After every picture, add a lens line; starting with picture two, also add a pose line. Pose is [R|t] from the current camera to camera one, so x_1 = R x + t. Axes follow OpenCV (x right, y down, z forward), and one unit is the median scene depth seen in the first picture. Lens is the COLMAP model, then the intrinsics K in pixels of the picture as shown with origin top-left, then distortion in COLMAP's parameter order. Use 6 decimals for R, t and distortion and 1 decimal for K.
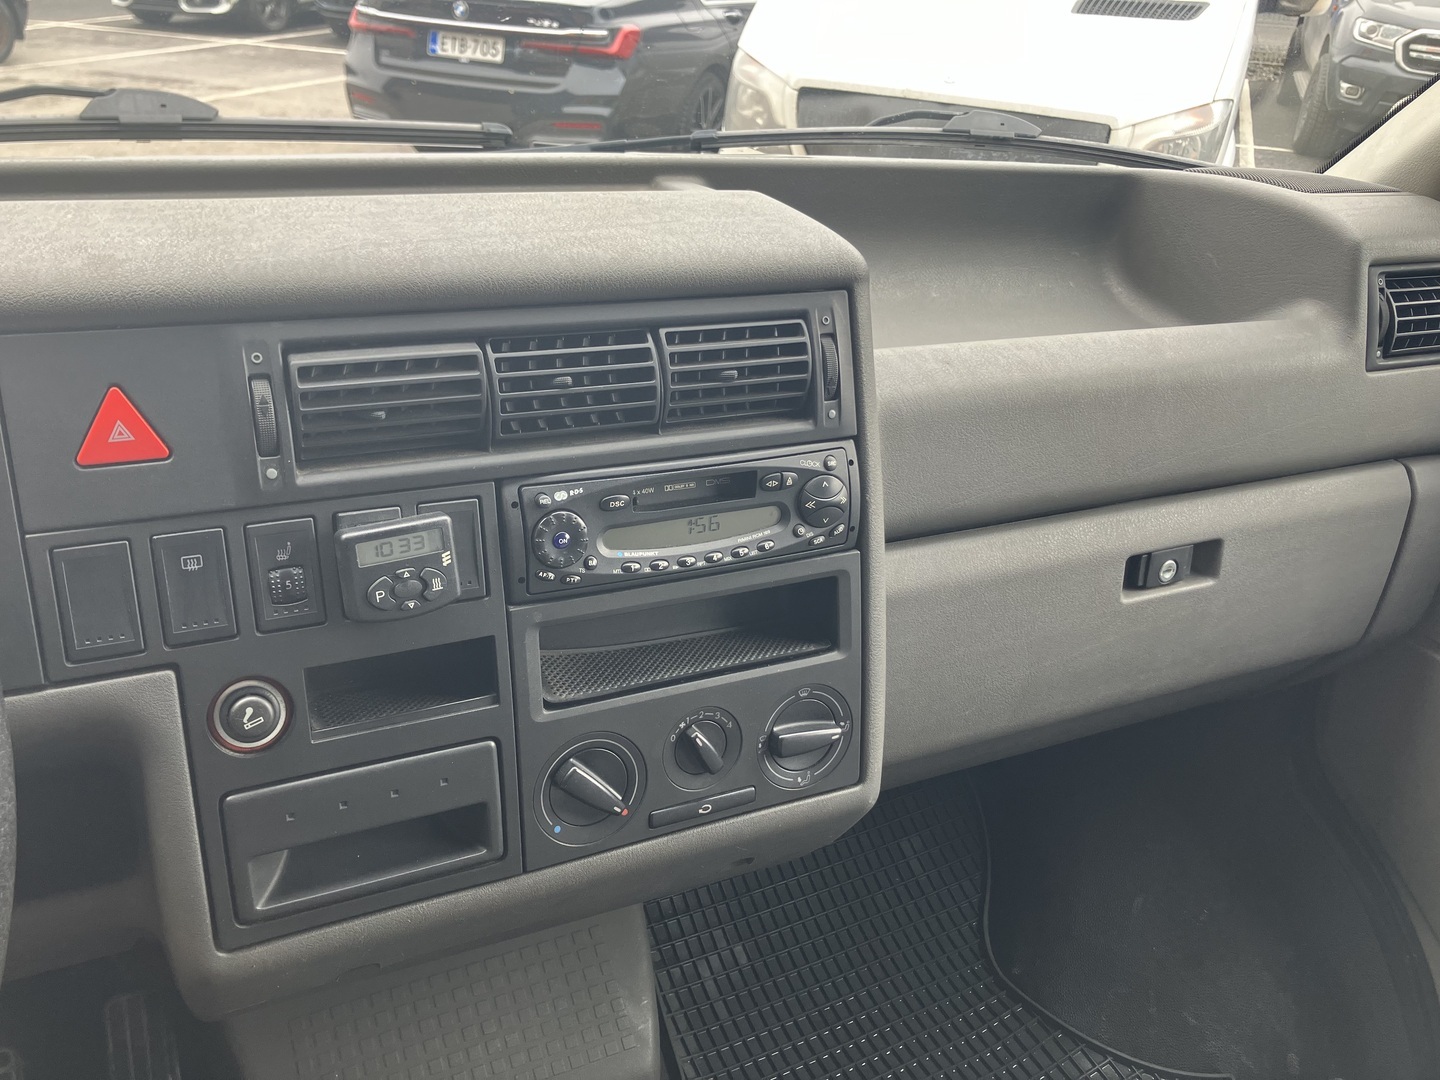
lens RADIAL K [[1184.2, 0, 720.0], [0, 1184.2, 540.0], [0, 0, 1]] dist [0.082800, -0.119682]
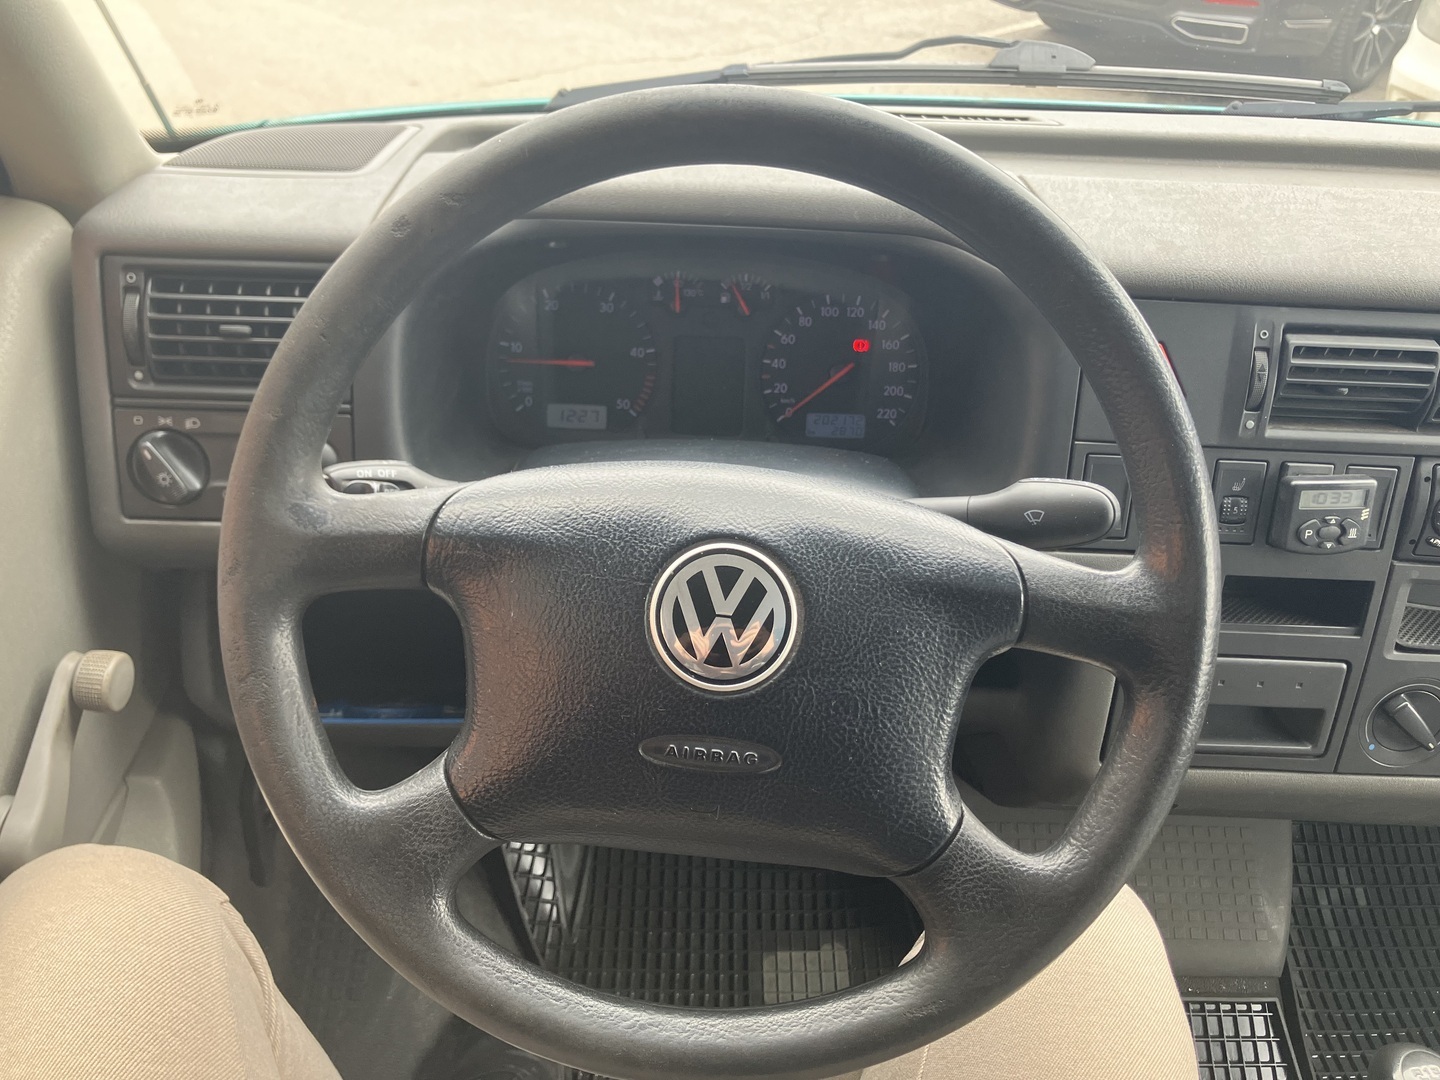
lens RADIAL K [[1184.2, 0, 720.0], [0, 1184.2, 540.0], [0, 0, 1]] dist [0.082800, -0.119682]
pose [[0.896645, 0.220757, -0.383790, -0.287470], [-0.179429, 0.973637, 0.140842, -0.011121], [0.404764, -0.057422, 0.912616, -0.330016]]
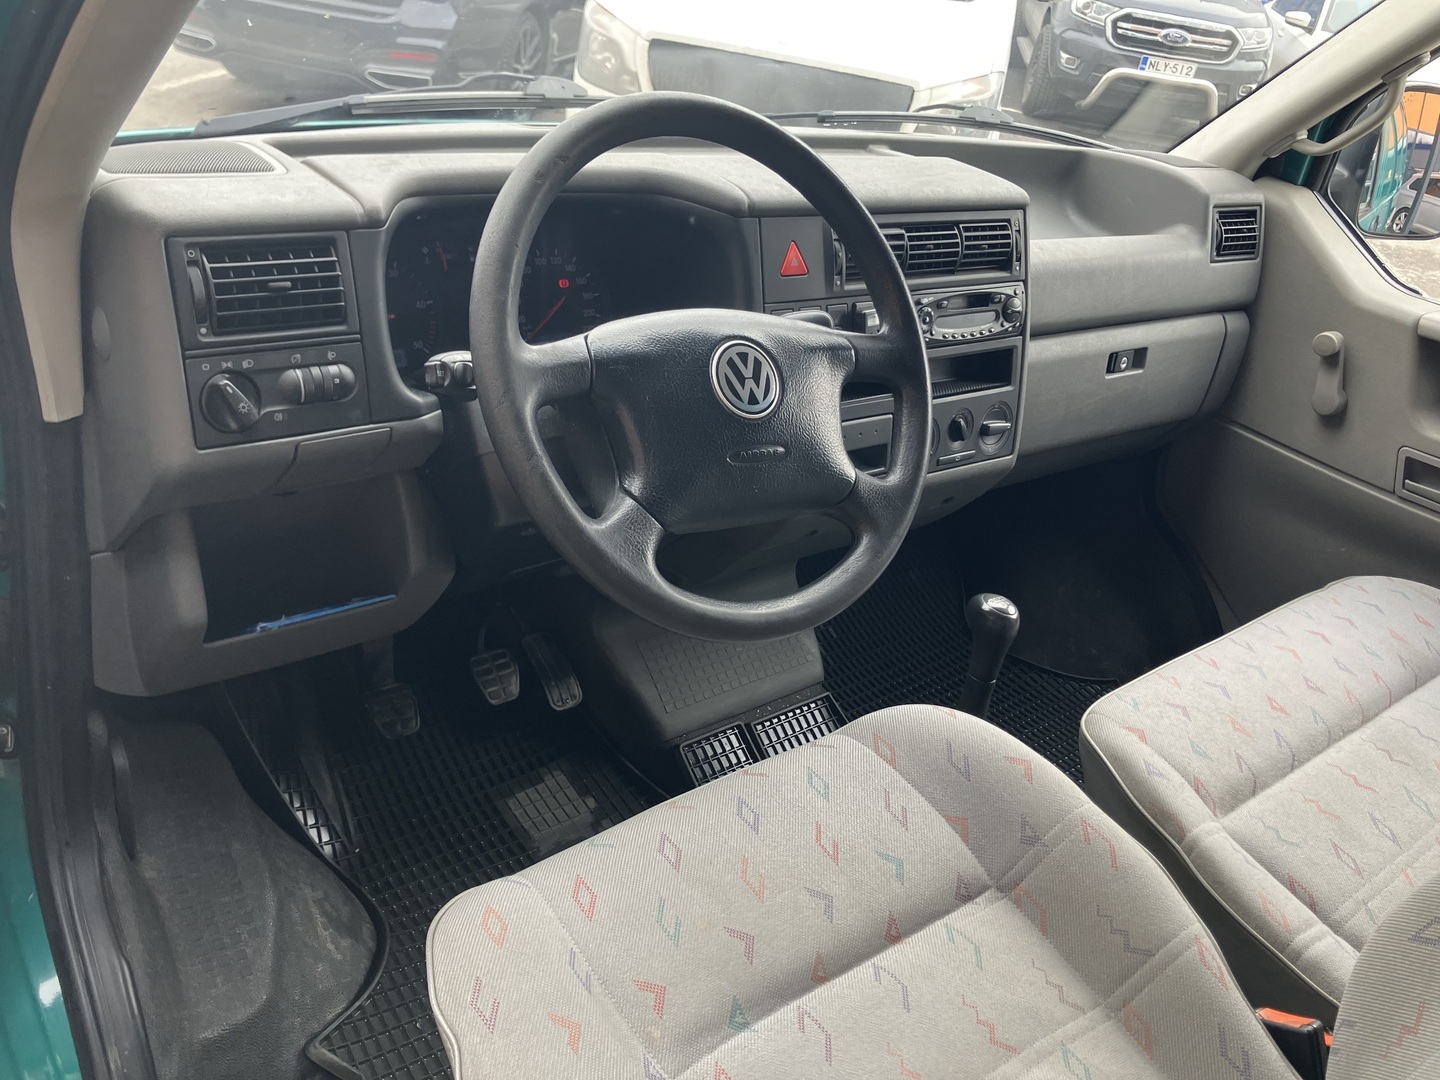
lens RADIAL K [[1178.9, 0, 720.0], [0, 1178.9, 540.0], [0, 0, 1]] dist [0.016185, 0.002677]
pose [[0.976482, -0.030802, 0.213388, -0.881585], [0.019087, 0.998206, 0.056744, 0.245827], [-0.214753, -0.051336, 0.975318, -0.960708]]
